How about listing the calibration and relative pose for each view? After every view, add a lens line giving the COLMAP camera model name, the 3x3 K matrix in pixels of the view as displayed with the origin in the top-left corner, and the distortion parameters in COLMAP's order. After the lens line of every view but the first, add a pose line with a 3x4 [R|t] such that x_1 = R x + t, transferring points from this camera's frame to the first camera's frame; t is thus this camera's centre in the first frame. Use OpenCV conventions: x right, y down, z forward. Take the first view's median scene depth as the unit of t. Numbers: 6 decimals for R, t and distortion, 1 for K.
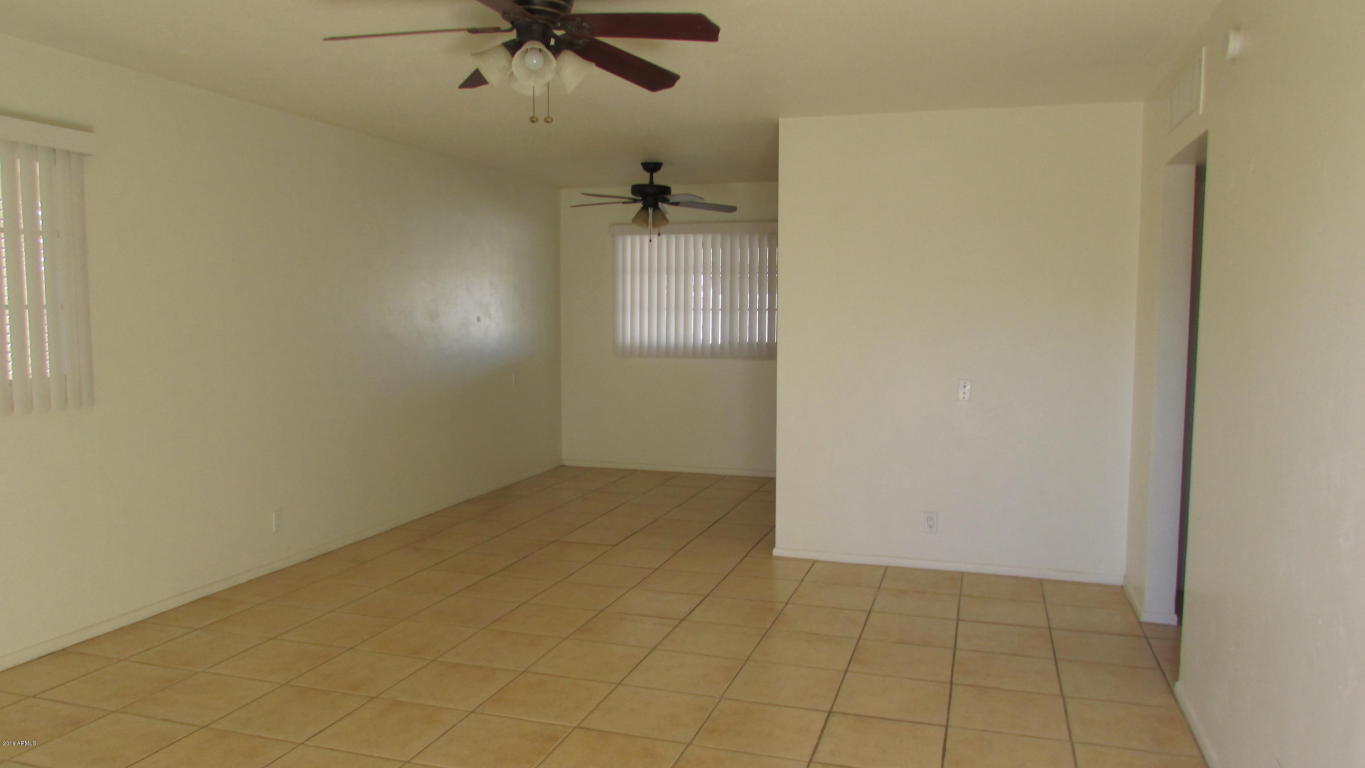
lens RADIAL K [[975.9, 0, 682.5], [0, 975.9, 384.0], [0, 0, 1]] dist [-0.027732, 0.000200]
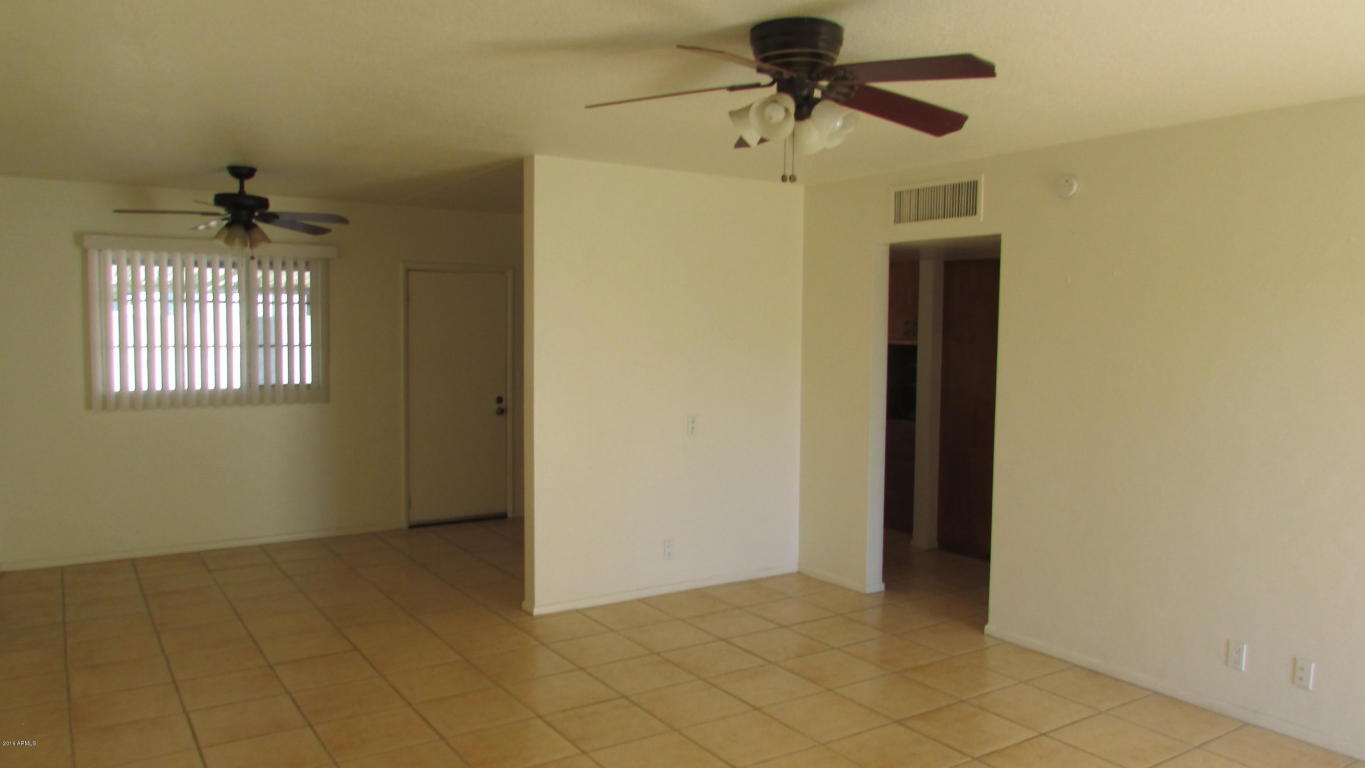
lens RADIAL K [[975.9, 0, 682.5], [0, 975.9, 384.0], [0, 0, 1]] dist [-0.027732, 0.000200]
pose [[0.640544, -0.048529, 0.766386, -0.539384], [0.058670, 0.998177, 0.014170, -0.052484], [-0.765677, 0.035888, 0.642224, 0.290685]]
